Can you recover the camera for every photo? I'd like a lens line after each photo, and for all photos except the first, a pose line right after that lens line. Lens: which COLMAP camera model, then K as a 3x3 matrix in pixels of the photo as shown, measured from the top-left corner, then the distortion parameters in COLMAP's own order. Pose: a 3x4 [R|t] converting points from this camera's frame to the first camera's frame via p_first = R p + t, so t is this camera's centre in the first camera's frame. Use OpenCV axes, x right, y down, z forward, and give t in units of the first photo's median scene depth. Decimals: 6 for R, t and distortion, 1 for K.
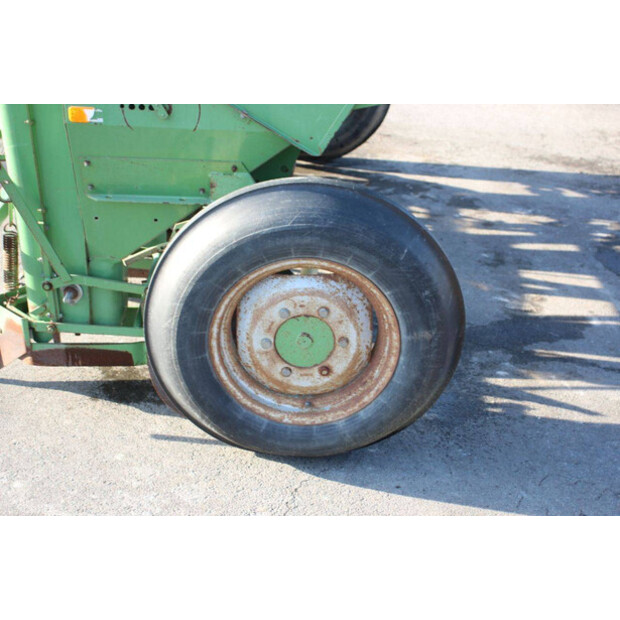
lens RADIAL K [[985.4, 0, 310.0], [0, 985.4, 310.0], [0, 0, 1]] dist [0.158292, 0.043473]
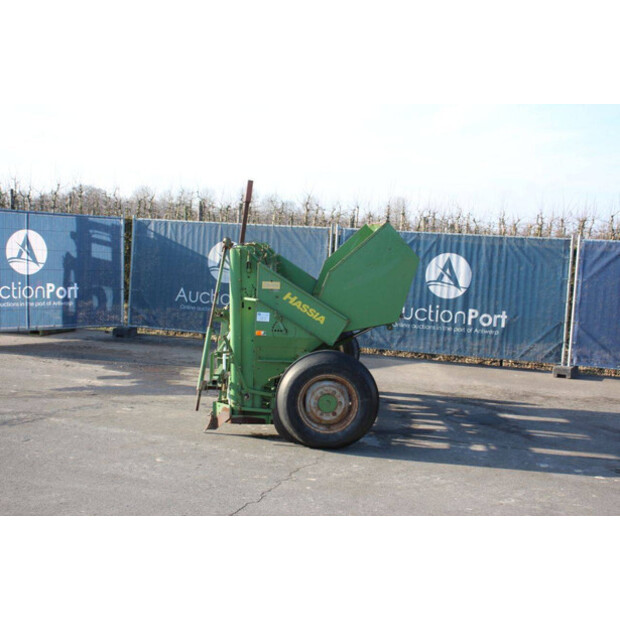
lens RADIAL K [[822.0, 0, 335.3], [0, 822.0, 309.7], [0, 0, 1]] dist [0.015732, 0.030481]
pose [[0.999227, 0.007809, 0.038536, -0.079996], [0.006355, 0.935121, -0.354272, 0.649390], [-0.038802, 0.354243, 0.934348, -1.468062]]
